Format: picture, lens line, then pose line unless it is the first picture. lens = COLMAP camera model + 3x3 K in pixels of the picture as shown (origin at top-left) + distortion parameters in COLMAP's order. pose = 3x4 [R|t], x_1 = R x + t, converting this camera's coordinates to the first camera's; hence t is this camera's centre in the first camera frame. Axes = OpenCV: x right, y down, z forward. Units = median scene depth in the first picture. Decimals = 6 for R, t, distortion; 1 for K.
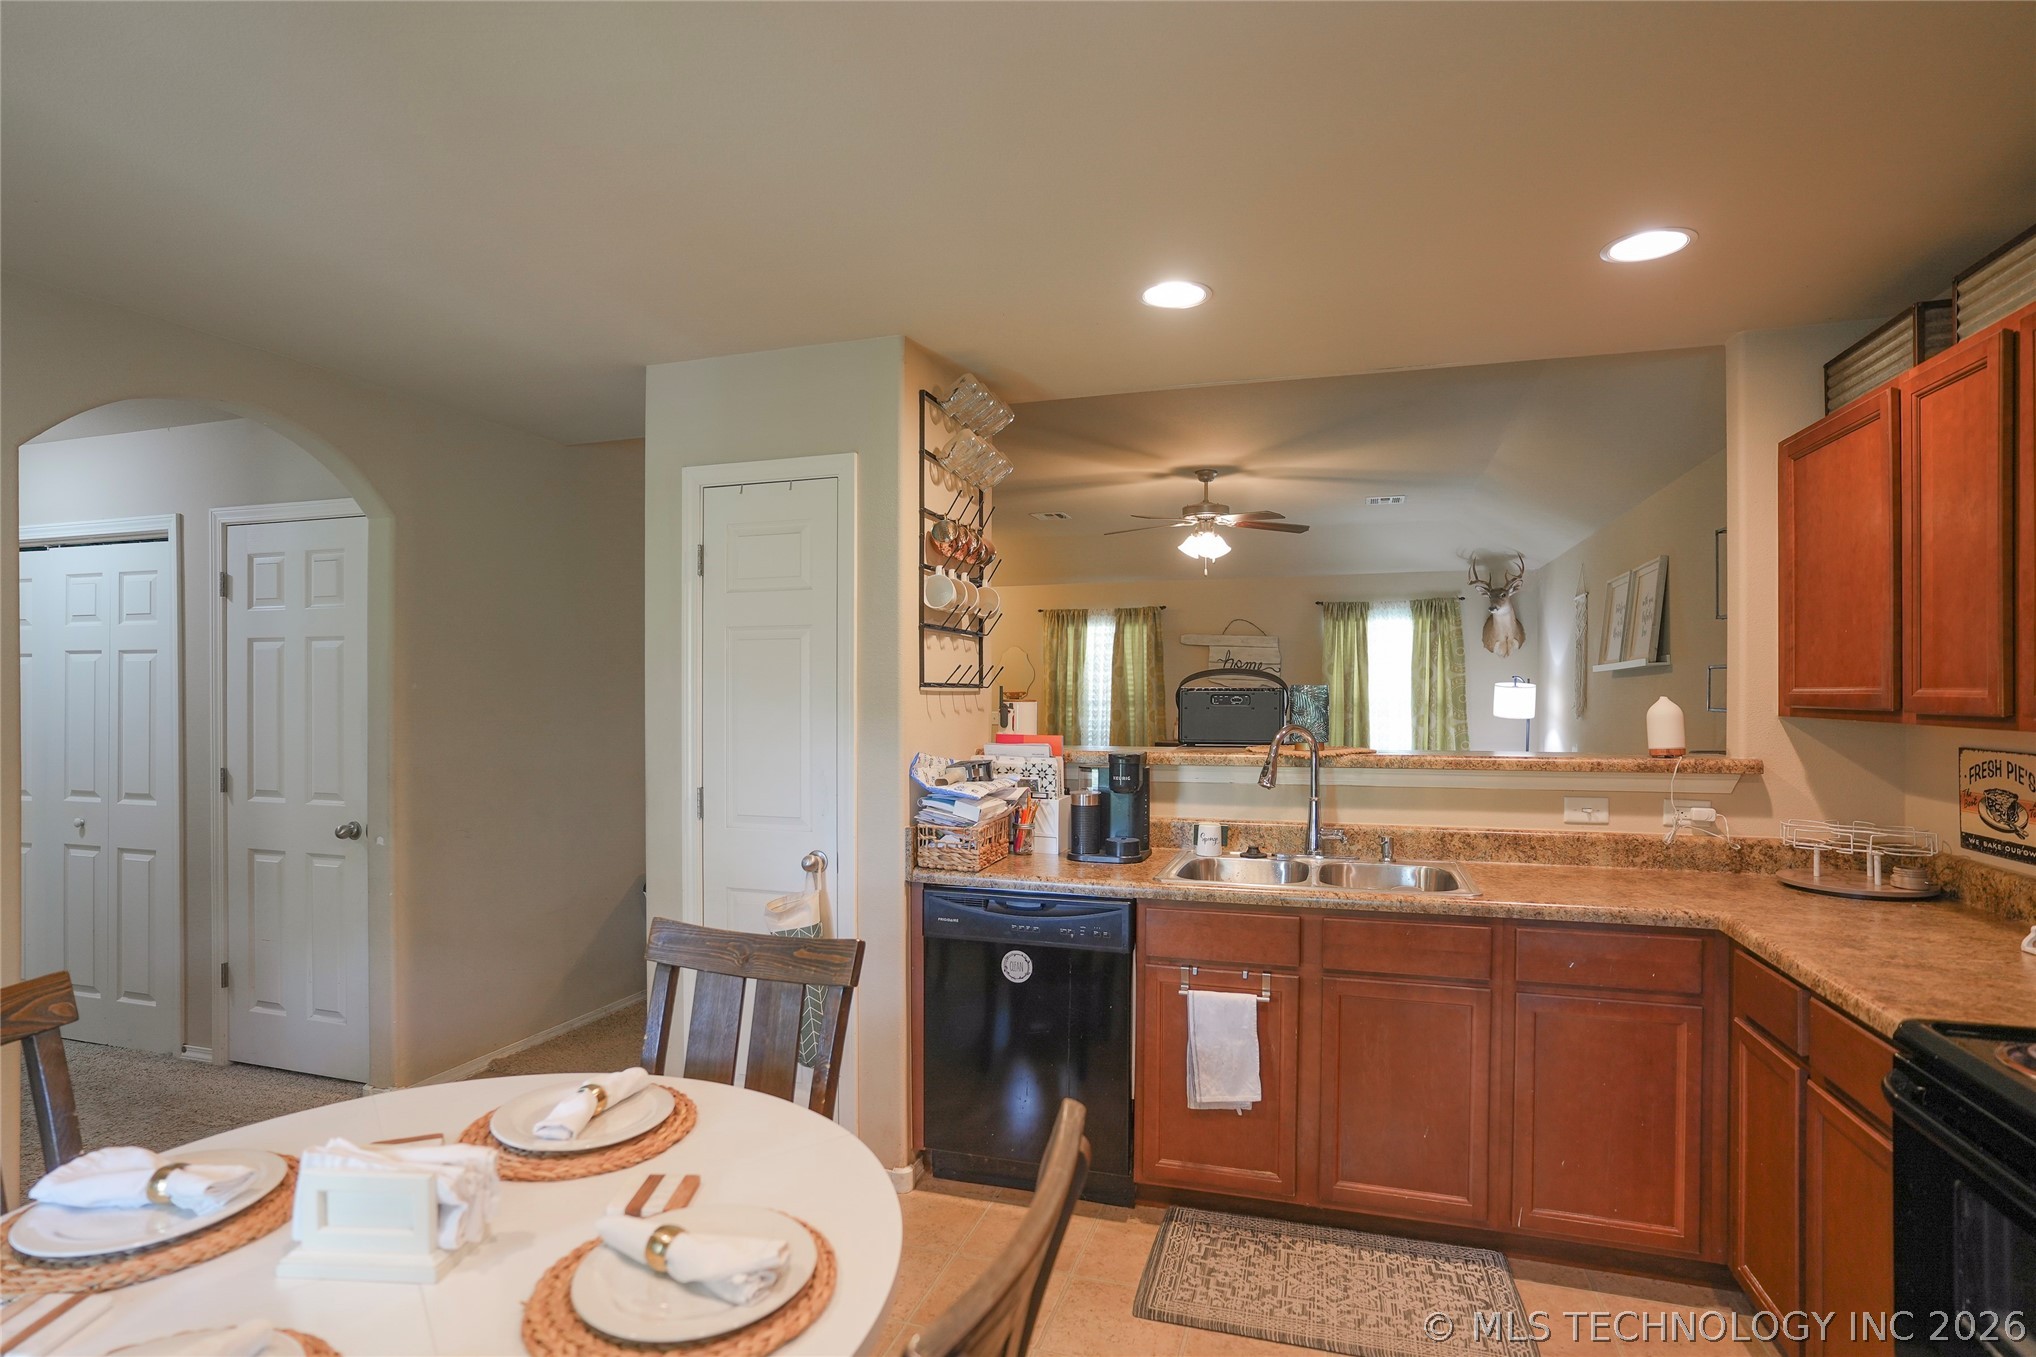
lens RADIAL K [[1031.3, 0, 1035.4], [0, 1031.3, 696.5], [0, 0, 1]] dist [-0.022541, 0.001124]
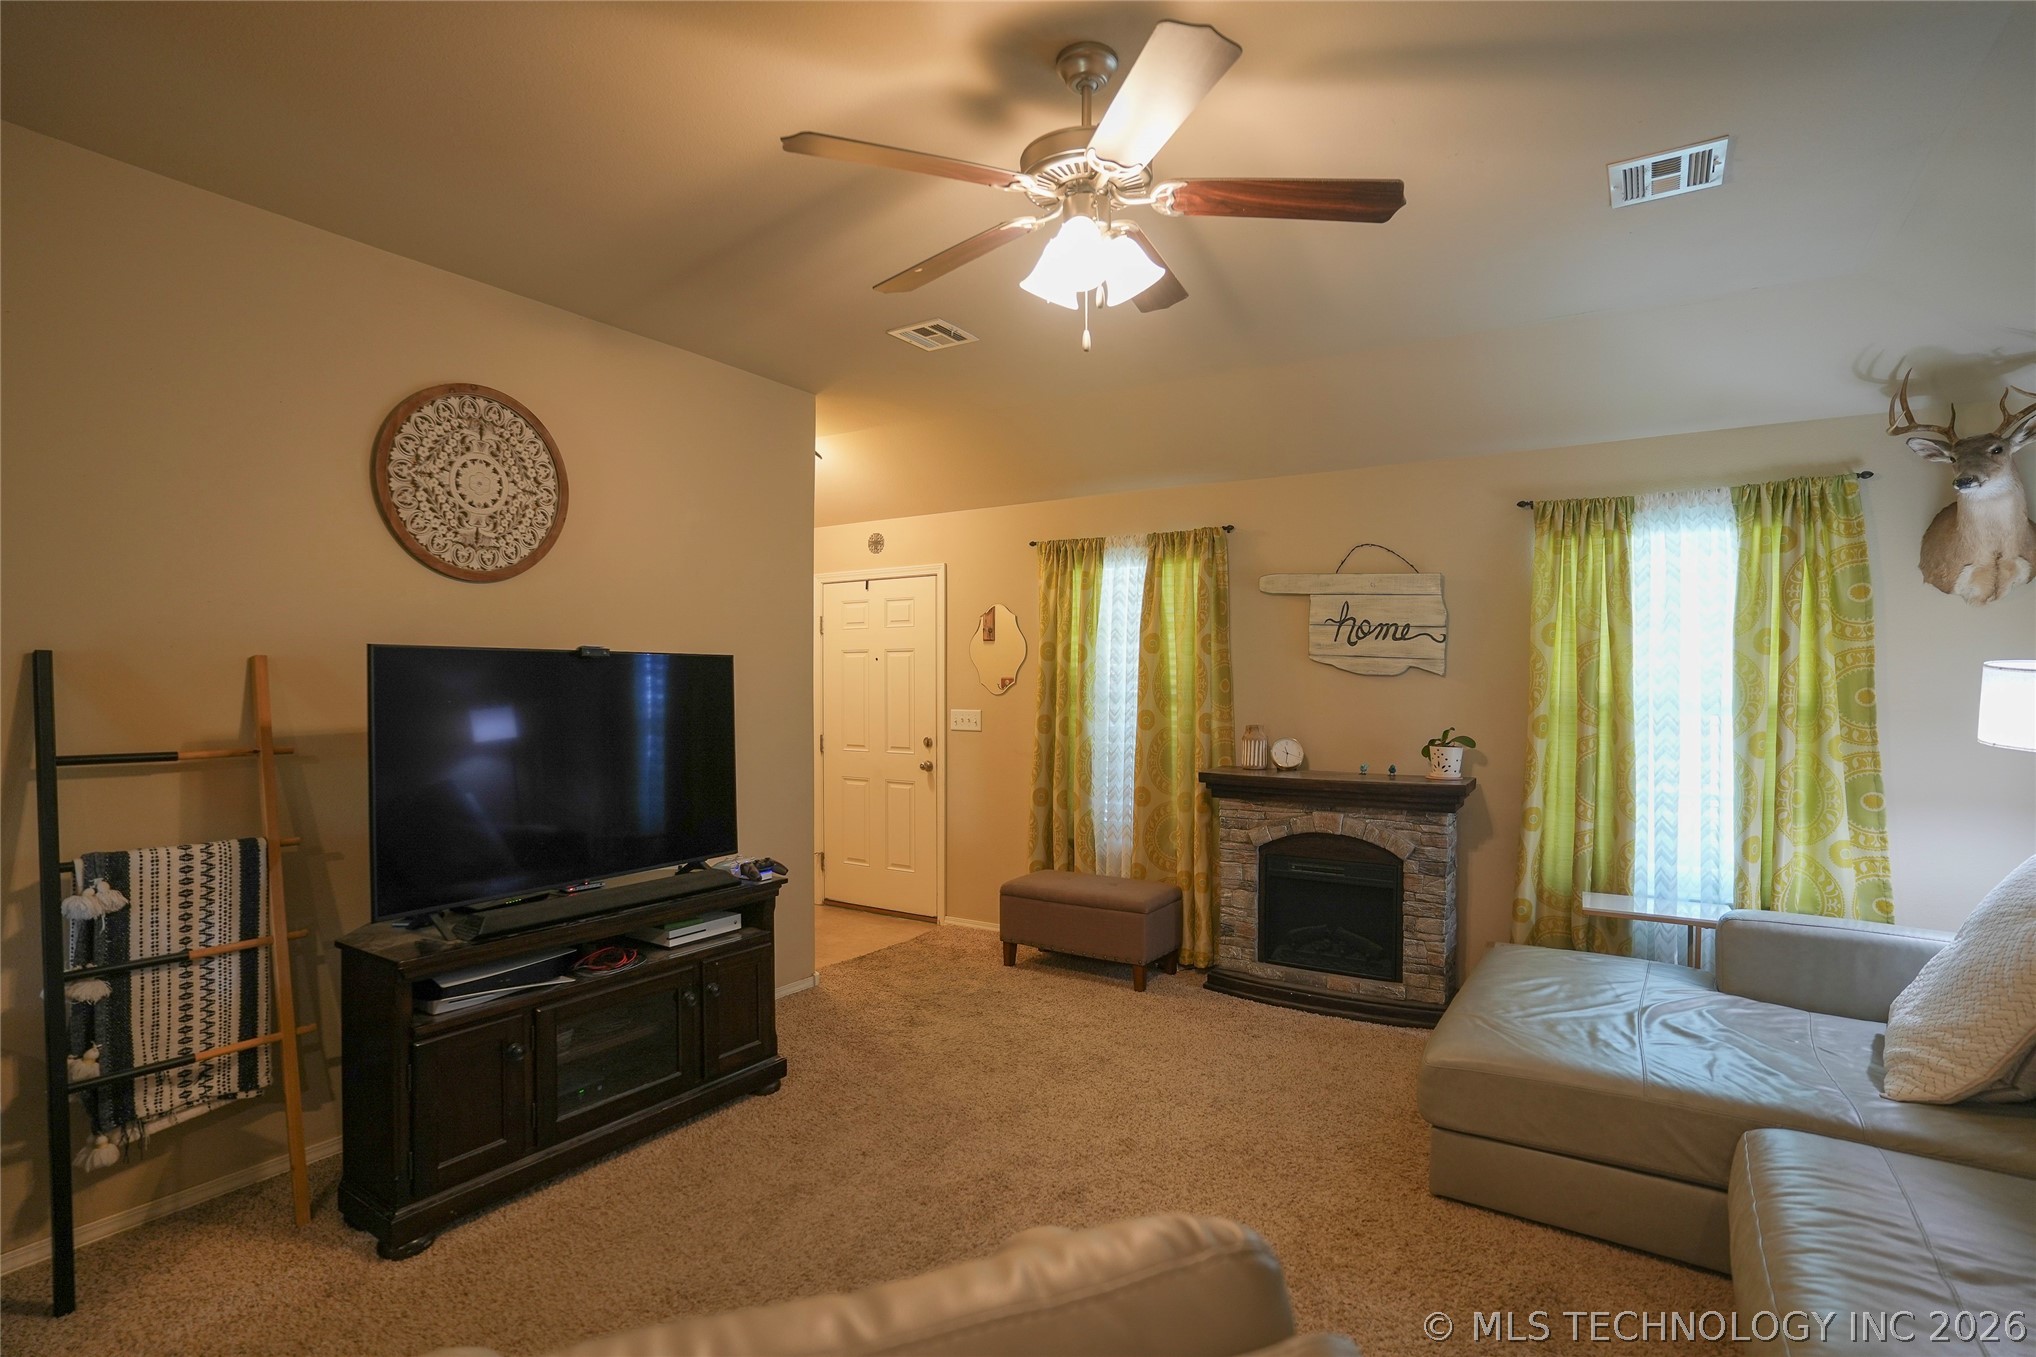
lens RADIAL K [[988.9, 0, 1019.2], [0, 988.9, 681.7], [0, 0, 1]] dist [-0.071931, 0.041576]
pose [[0.962615, 0.006052, -0.270805, 0.177727], [-0.007322, 0.999966, -0.003678, -0.000496], [0.270774, 0.005524, 0.962627, 0.509749]]
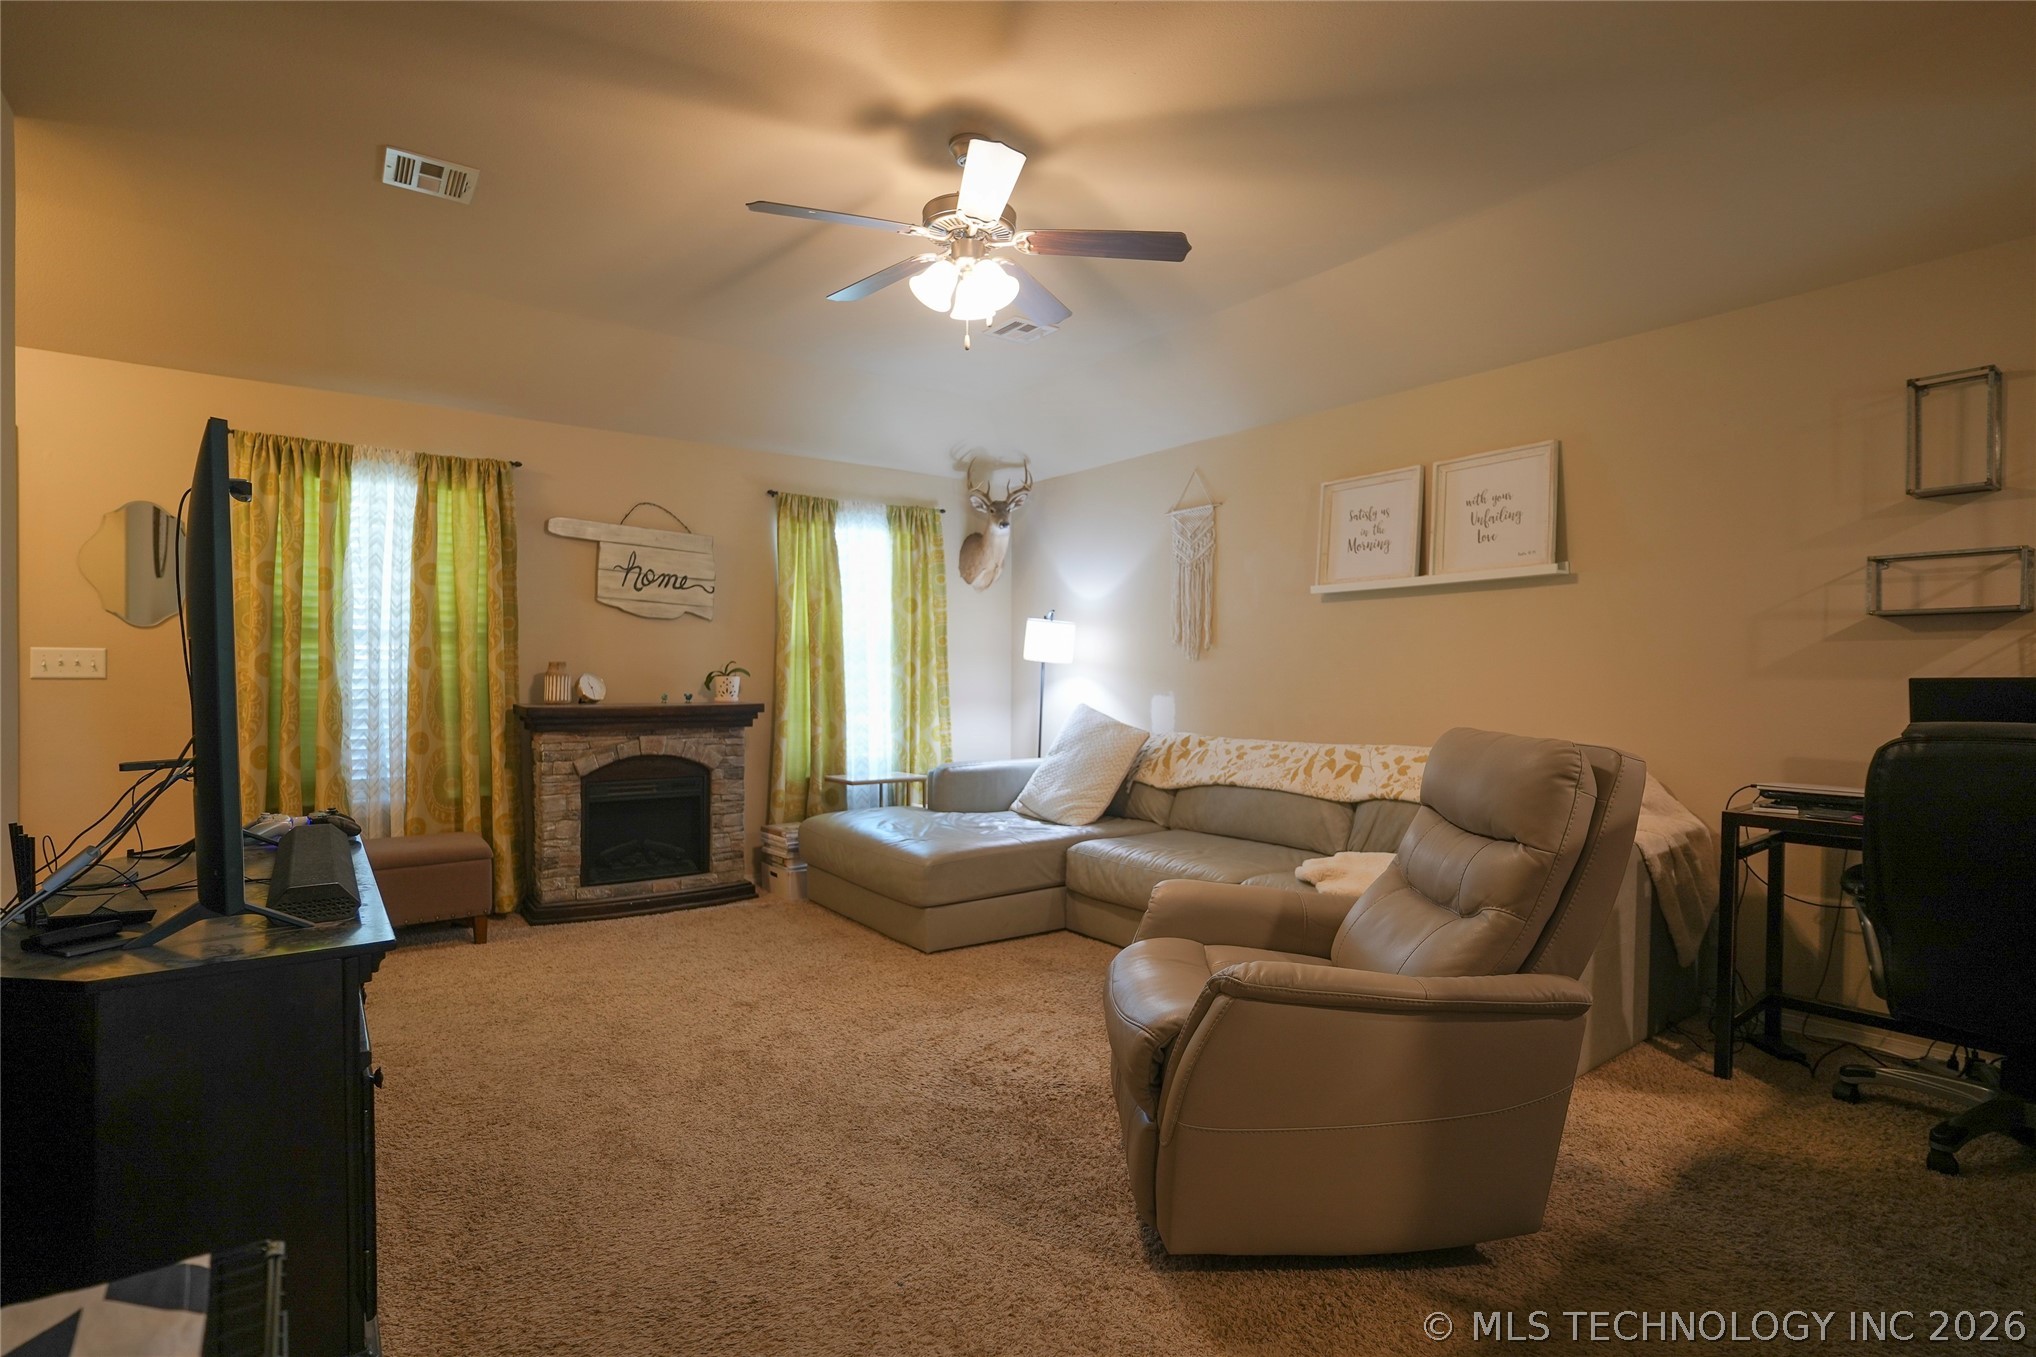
lens RADIAL K [[988.9, 0, 1019.2], [0, 988.9, 681.7], [0, 0, 1]] dist [-0.071931, 0.041576]
pose [[0.593404, -0.001124, 0.804904, -0.150070], [-0.001333, 0.999996, 0.002379, 0.031602], [-0.804904, -0.002485, 0.593400, 0.529474]]
